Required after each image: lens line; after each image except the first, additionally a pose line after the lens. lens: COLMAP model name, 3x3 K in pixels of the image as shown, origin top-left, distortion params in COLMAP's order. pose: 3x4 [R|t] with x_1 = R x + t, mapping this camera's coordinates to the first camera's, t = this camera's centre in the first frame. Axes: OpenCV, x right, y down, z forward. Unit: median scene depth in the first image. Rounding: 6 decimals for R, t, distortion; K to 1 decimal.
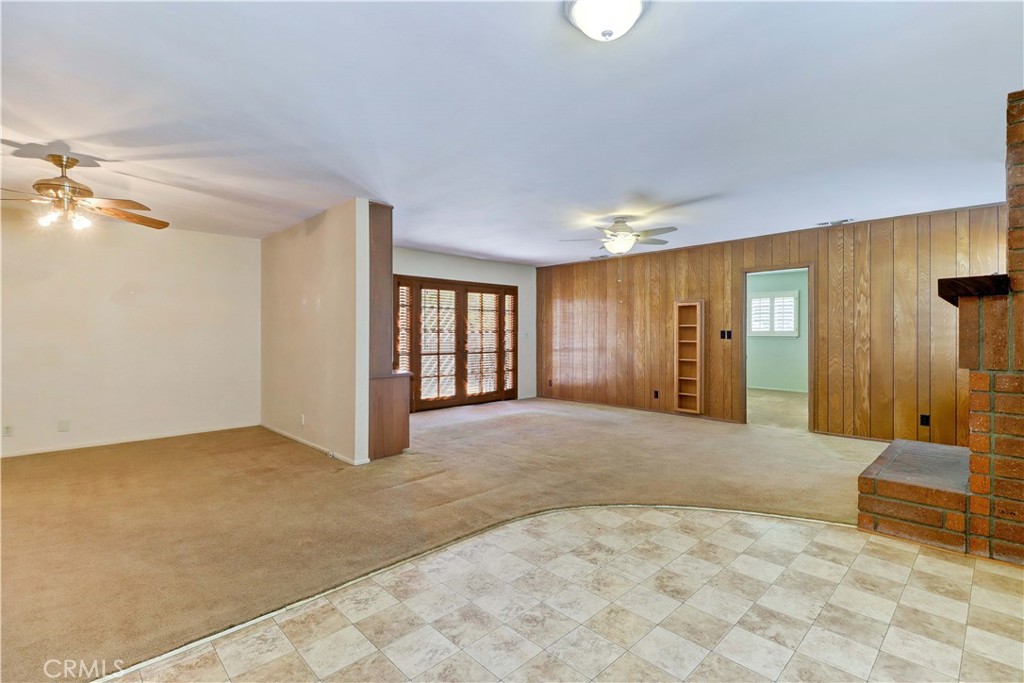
lens RADIAL K [[474.9, 0, 514.5], [0, 474.9, 331.2], [0, 0, 1]] dist [0.014637, -0.010772]
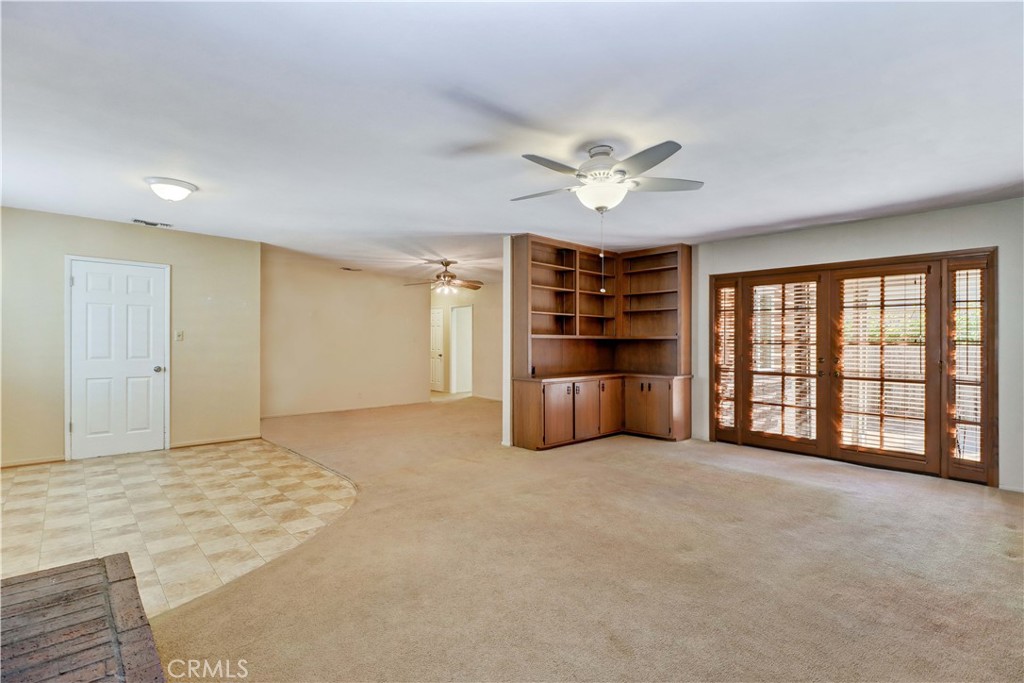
lens RADIAL K [[474.9, 0, 532.2], [0, 474.9, 344.8], [0, 0, 1]] dist [0.014637, -0.010772]
pose [[0.001115, 0.008415, -0.999964, 0.558082], [-0.002163, 0.999962, 0.008412, -0.001267], [0.999997, 0.002153, 0.001133, 0.628202]]
